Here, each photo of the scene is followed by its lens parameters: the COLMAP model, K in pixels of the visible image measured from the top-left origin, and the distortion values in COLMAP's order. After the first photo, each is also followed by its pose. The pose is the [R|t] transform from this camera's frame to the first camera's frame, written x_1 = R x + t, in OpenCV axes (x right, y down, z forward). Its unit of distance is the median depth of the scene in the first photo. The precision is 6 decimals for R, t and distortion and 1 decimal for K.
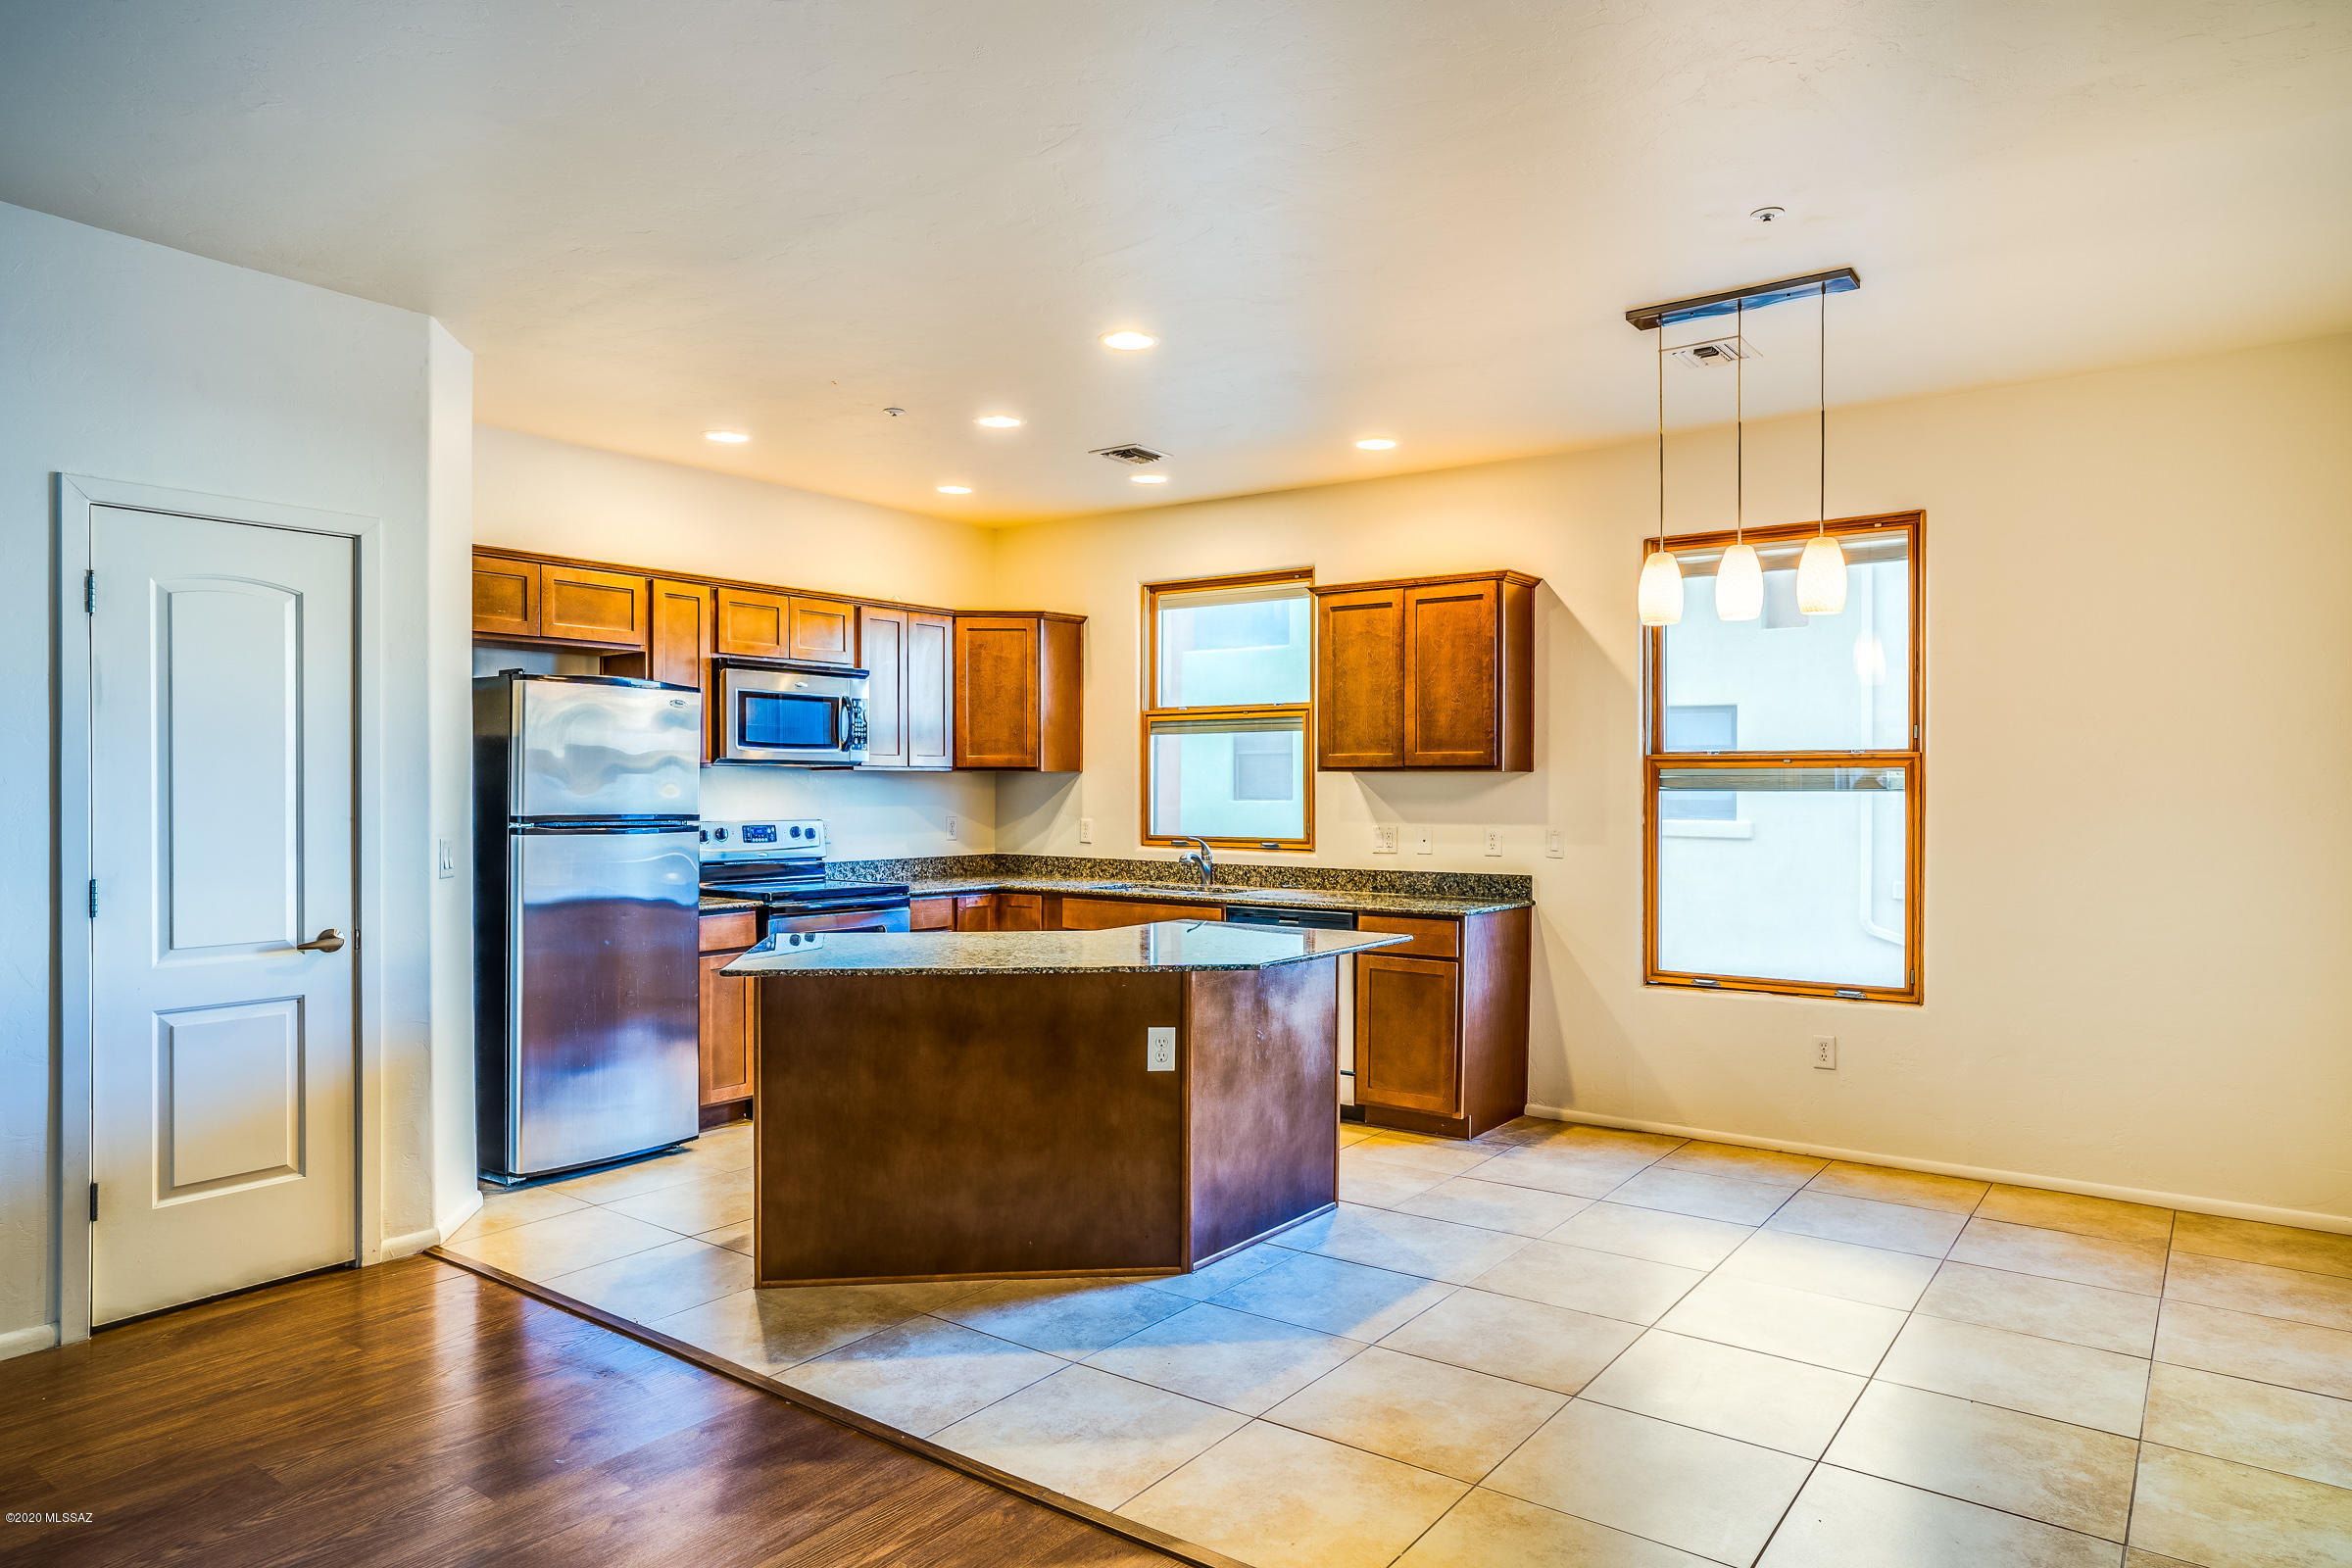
lens RADIAL K [[1447.4, 0, 1175.2], [0, 1447.4, 787.6], [0, 0, 1]] dist [-0.021391, 0.003033]
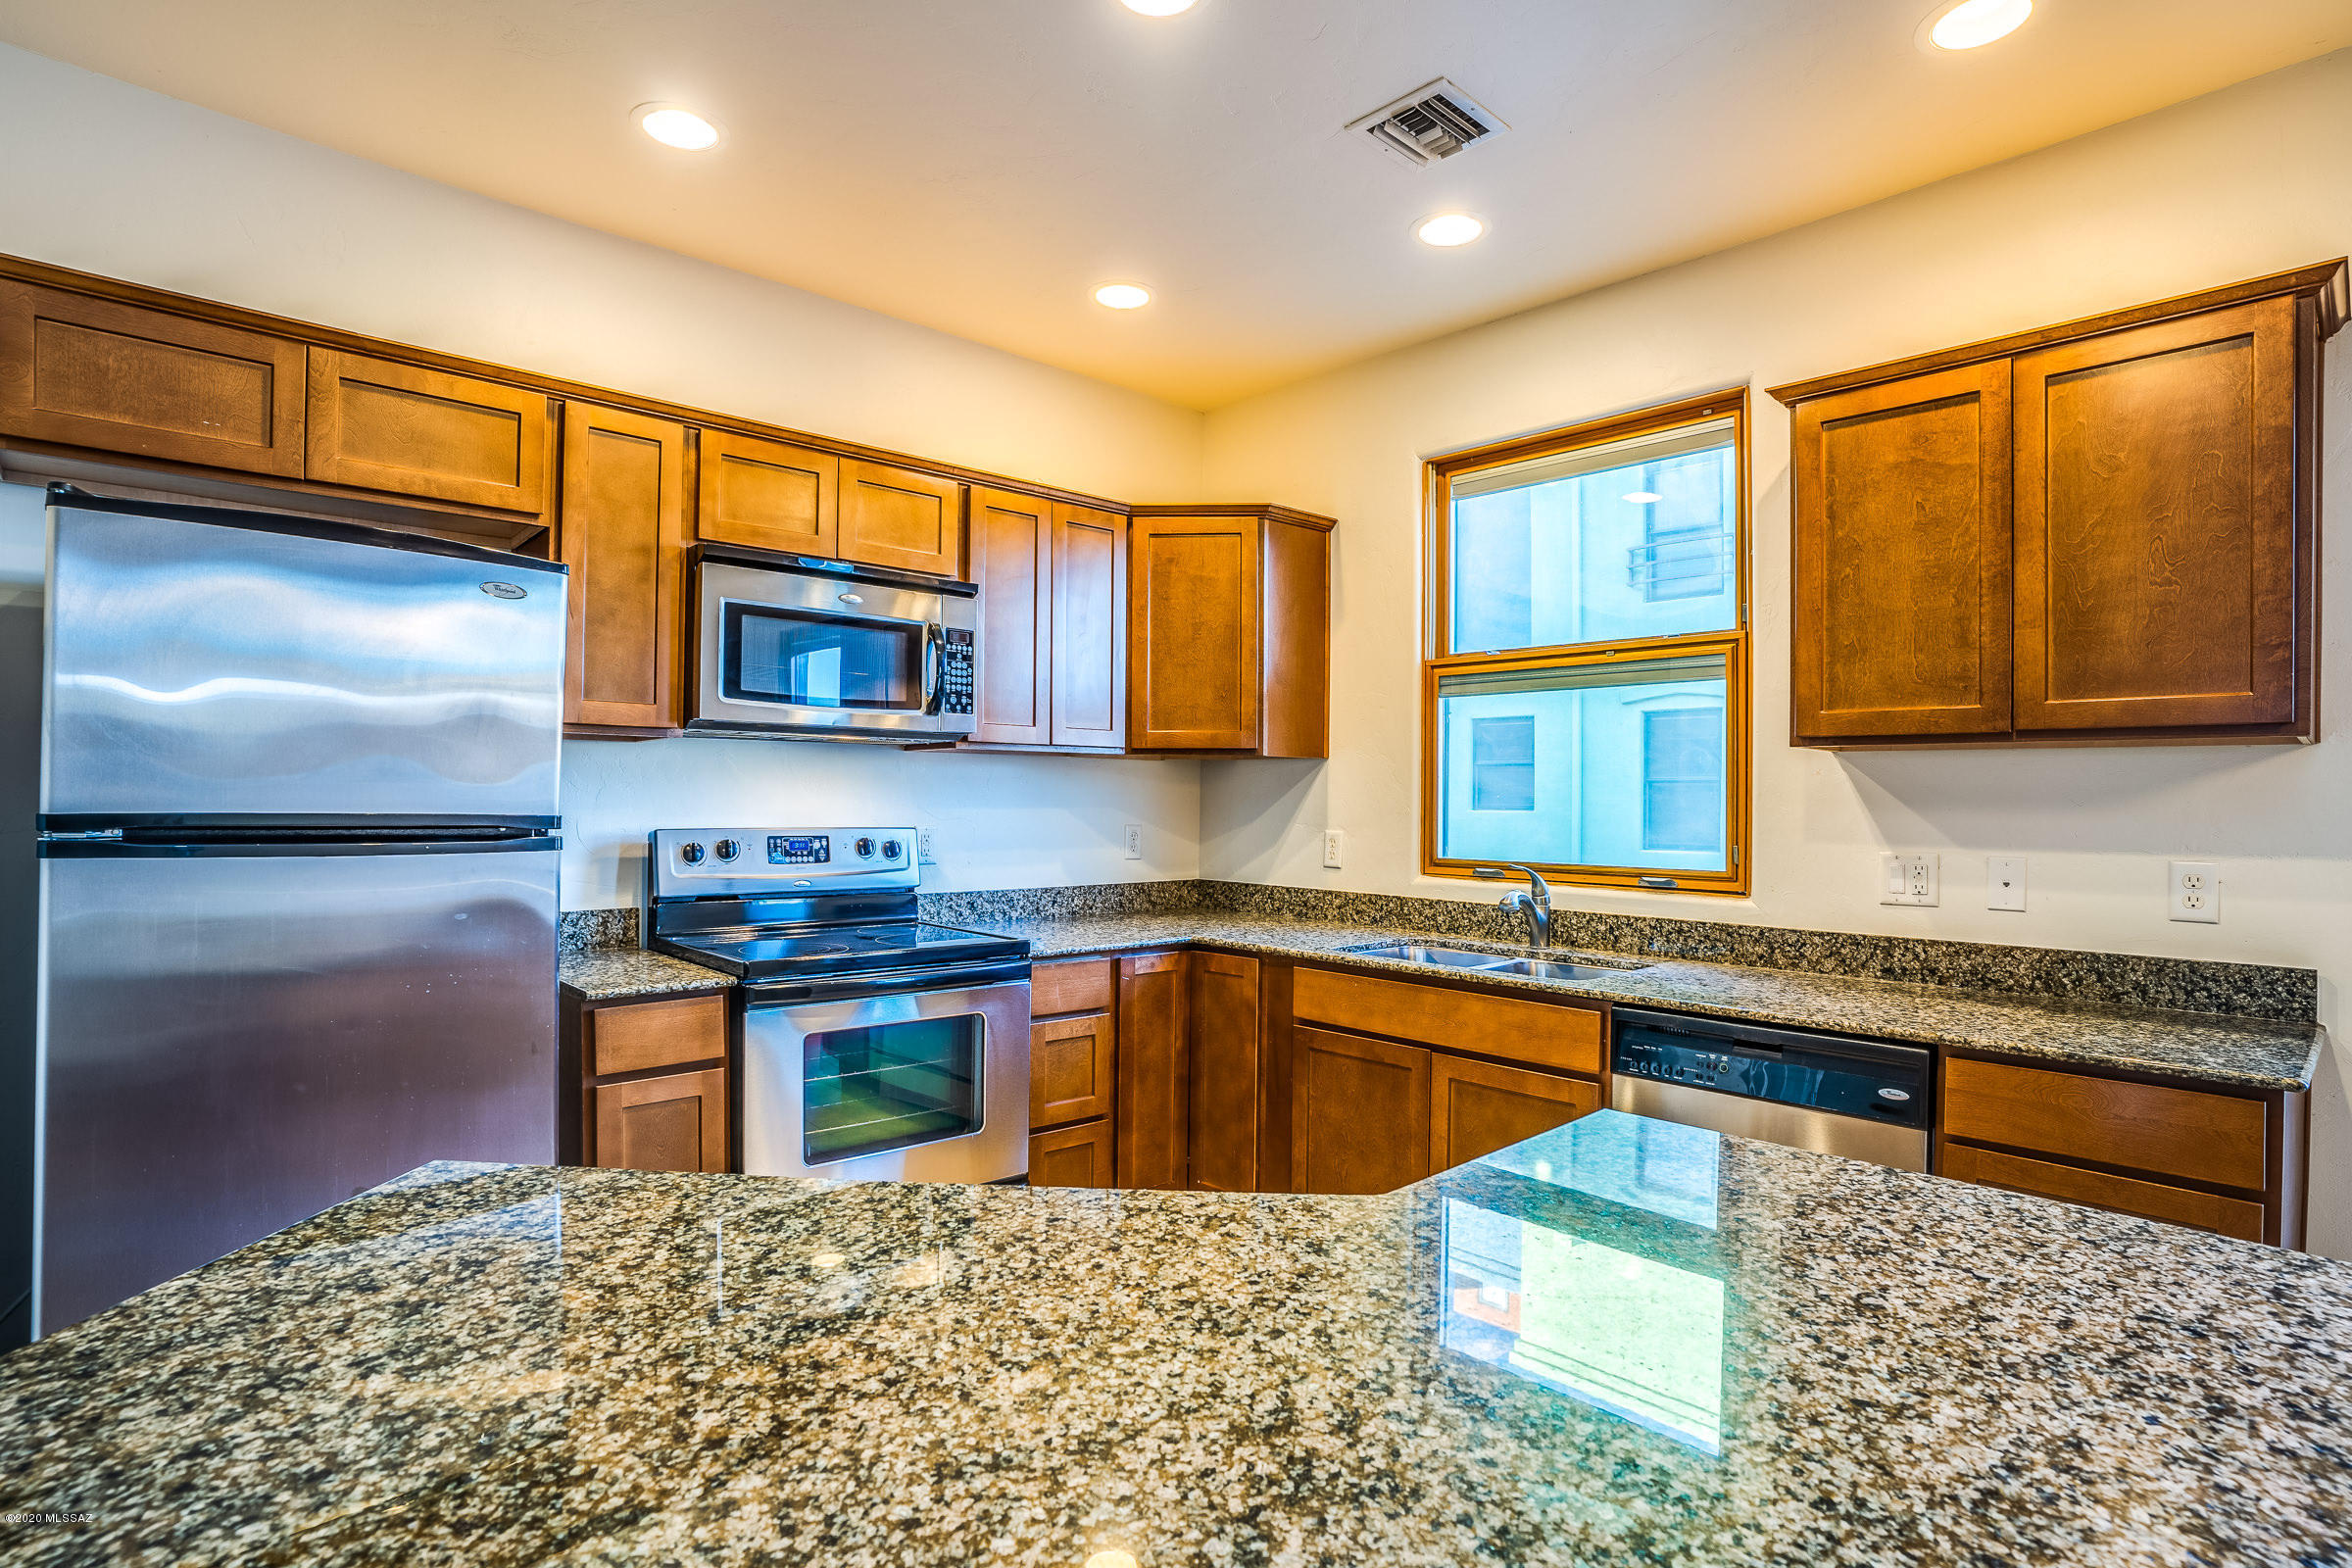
lens RADIAL K [[1178.4, 0, 1173.4], [0, 1178.4, 794.9], [0, 0, 1]] dist [-0.080577, 0.040417]
pose [[0.982148, 0.007489, -0.187963, -0.039994], [-0.008151, 0.999963, -0.002749, 0.009207], [0.187935, 0.004232, 0.982172, 0.570937]]
